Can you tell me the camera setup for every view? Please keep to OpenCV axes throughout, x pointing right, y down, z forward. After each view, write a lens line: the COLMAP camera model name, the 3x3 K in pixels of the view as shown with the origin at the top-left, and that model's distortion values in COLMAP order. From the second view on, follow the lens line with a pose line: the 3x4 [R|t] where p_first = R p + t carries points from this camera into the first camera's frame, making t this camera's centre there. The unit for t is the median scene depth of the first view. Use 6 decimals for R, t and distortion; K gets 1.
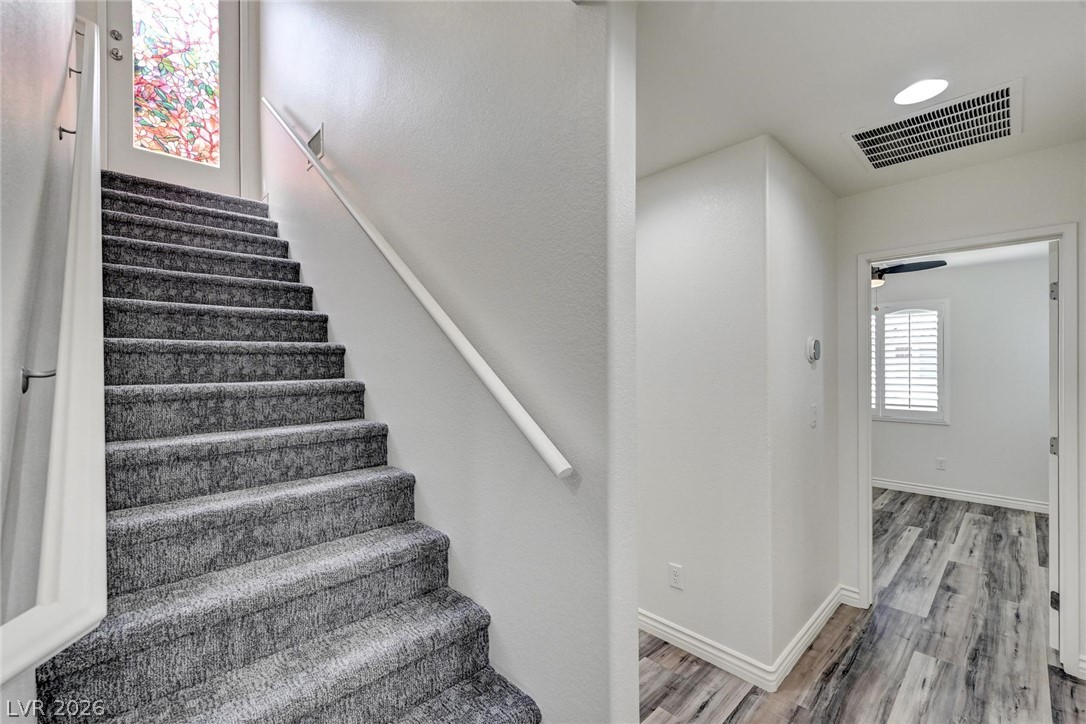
lens RADIAL K [[457.4, 0, 562.4], [0, 457.4, 368.0], [0, 0, 1]] dist [0.000340, 0.000690]
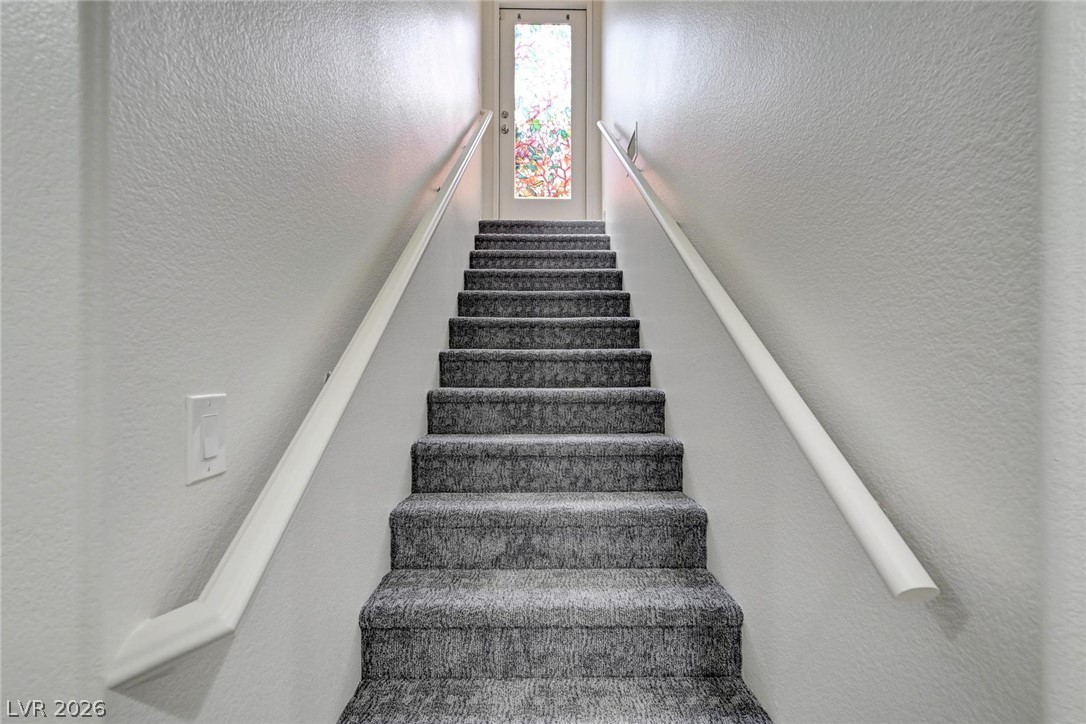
lens RADIAL K [[457.4, 0, 562.4], [0, 457.4, 368.0], [0, 0, 1]] dist [0.000340, 0.000690]
pose [[0.708416, 0.001755, -0.705793, 0.061699], [-0.012990, 0.999860, -0.010552, -0.004459], [0.705675, 0.016643, 0.708340, 0.276250]]
